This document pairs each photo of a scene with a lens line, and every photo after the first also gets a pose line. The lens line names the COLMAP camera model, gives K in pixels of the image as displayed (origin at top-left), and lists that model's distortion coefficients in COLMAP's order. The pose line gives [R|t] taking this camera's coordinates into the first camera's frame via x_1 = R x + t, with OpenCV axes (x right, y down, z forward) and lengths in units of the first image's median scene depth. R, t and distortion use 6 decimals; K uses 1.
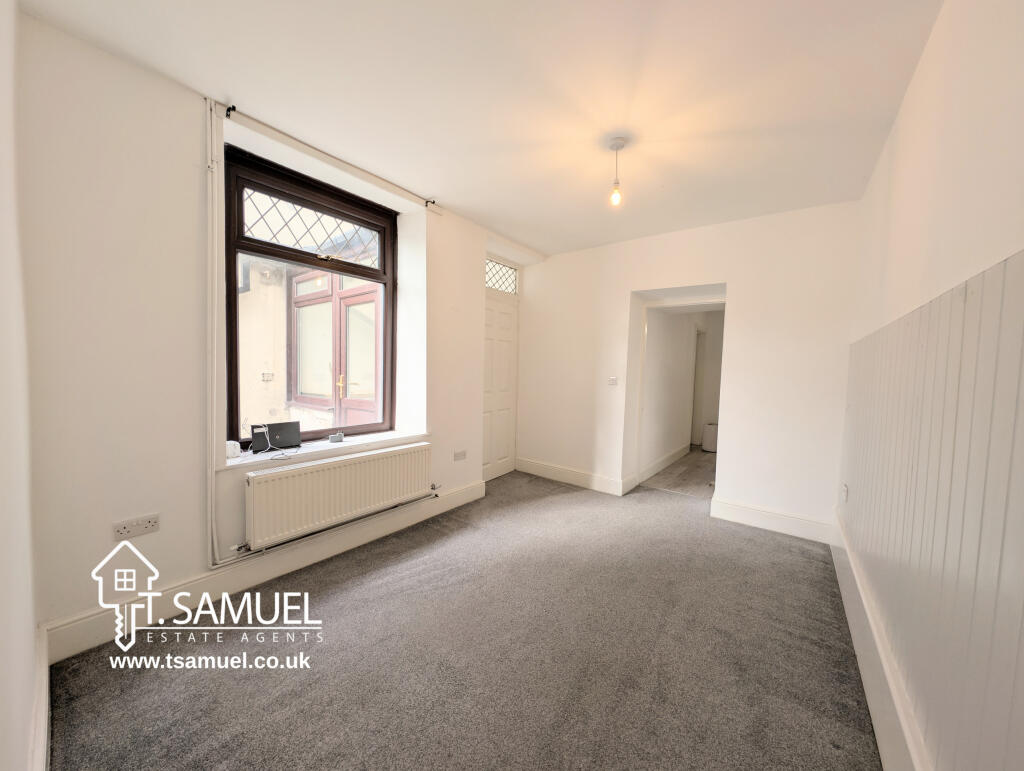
lens RADIAL K [[359.2, 0, 509.1], [0, 359.2, 385.1], [0, 0, 1]] dist [-0.025830, -0.000018]
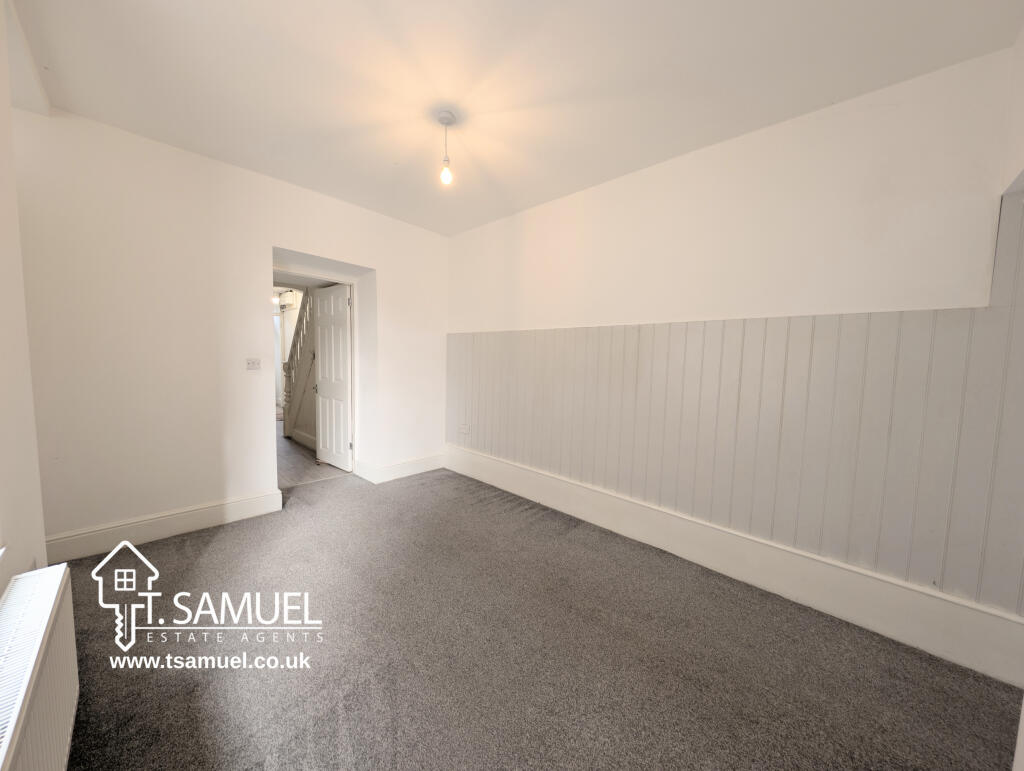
lens RADIAL K [[359.2, 0, 509.1], [0, 359.2, 385.1], [0, 0, 1]] dist [-0.025830, -0.000018]
pose [[0.097985, -0.105140, 0.989618, -0.497240], [0.027832, 0.994304, 0.102883, -0.039661], [-0.994799, 0.017462, 0.100353, 0.526956]]
